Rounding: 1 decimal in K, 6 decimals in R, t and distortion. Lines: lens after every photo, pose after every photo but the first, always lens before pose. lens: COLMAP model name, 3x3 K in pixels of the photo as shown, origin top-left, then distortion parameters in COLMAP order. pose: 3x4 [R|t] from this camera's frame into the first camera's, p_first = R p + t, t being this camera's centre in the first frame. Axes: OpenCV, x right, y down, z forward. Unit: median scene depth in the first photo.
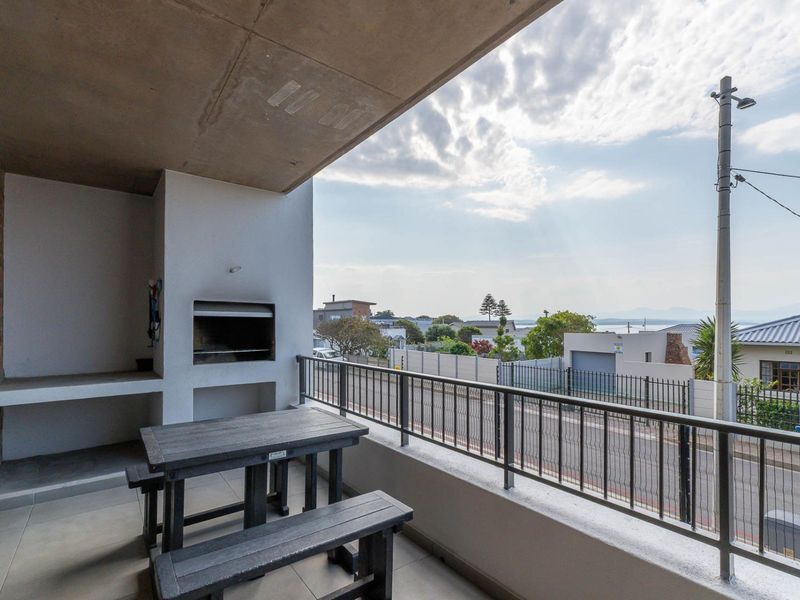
lens RADIAL K [[391.4, 0, 402.6], [0, 391.4, 319.9], [0, 0, 1]] dist [-0.000648, 0.000768]
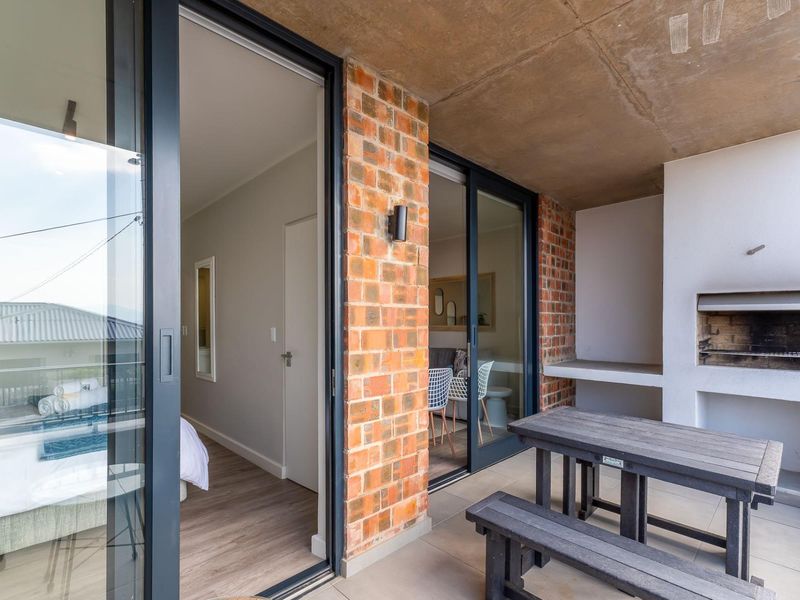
lens RADIAL K [[391.4, 0, 402.6], [0, 391.4, 319.9], [0, 0, 1]] dist [-0.000648, 0.000768]
pose [[0.114494, -0.004713, -0.993413, 0.416344], [0.012804, 0.999913, -0.003268, 0.007494], [0.993341, -0.012345, 0.114544, 0.318747]]
